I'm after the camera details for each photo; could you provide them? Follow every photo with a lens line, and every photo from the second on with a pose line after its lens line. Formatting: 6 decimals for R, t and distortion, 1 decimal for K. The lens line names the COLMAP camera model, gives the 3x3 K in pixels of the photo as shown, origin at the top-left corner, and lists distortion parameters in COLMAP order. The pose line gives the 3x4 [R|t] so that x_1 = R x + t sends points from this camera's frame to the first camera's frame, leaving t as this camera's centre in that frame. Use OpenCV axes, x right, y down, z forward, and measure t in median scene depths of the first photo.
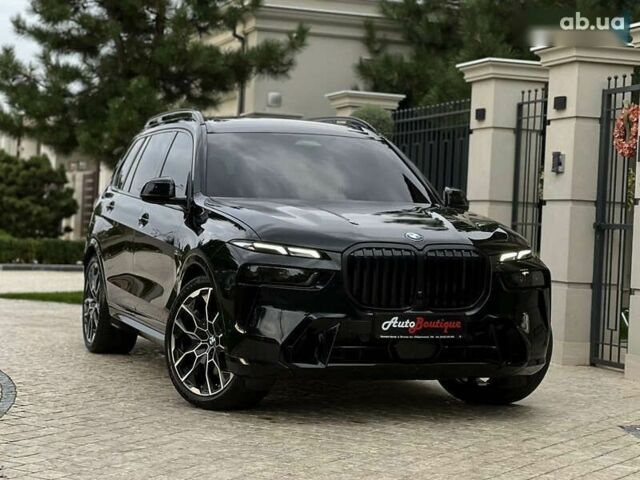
lens RADIAL K [[1457.5, 0, 323.4], [0, 1457.5, 243.0], [0, 0, 1]] dist [0.099460, 0.856630]
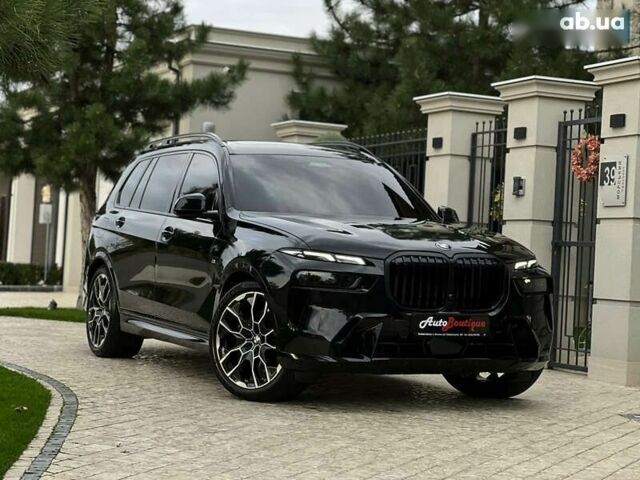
lens RADIAL K [[1397.9, 0, 320.0], [0, 1397.9, 239.5], [0, 0, 1]] dist [0.109952, 0.394420]
pose [[0.995572, 0.007603, 0.093689, -0.091182], [-0.005510, 0.999730, -0.022585, 0.010443], [-0.093835, 0.021969, 0.995345, -0.046571]]
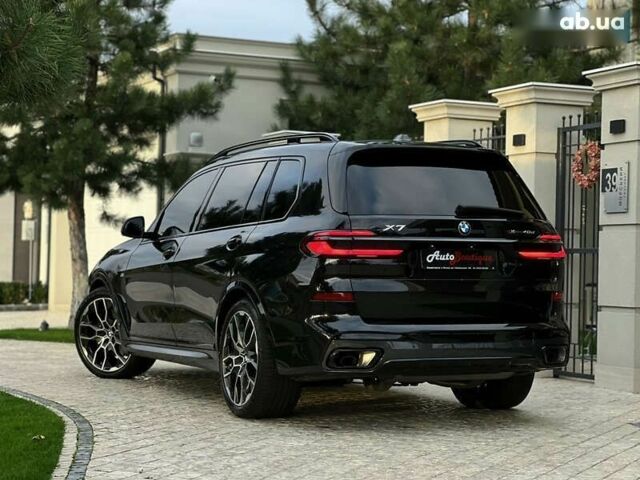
lens RADIAL K [[1452.6, 0, 319.2], [0, 1452.6, 239.2], [0, 0, 1]] dist [0.066945, 0.599690]
pose [[0.994241, -0.022385, 0.104800, -0.107096], [0.025152, 0.999367, -0.025157, 0.002790], [-0.104170, 0.027648, 0.994175, -0.074916]]
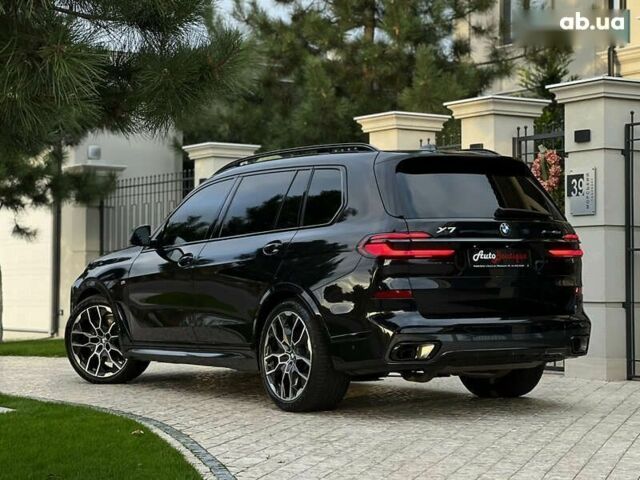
lens RADIAL K [[1452.6, 0, 319.2], [0, 1452.6, 239.2], [0, 0, 1]] dist [0.066945, 0.599690]
pose [[0.969233, -0.038463, 0.243121, -0.253640], [0.046774, 0.998499, -0.028505, 0.004043], [-0.241660, 0.039000, 0.969577, -0.103659]]
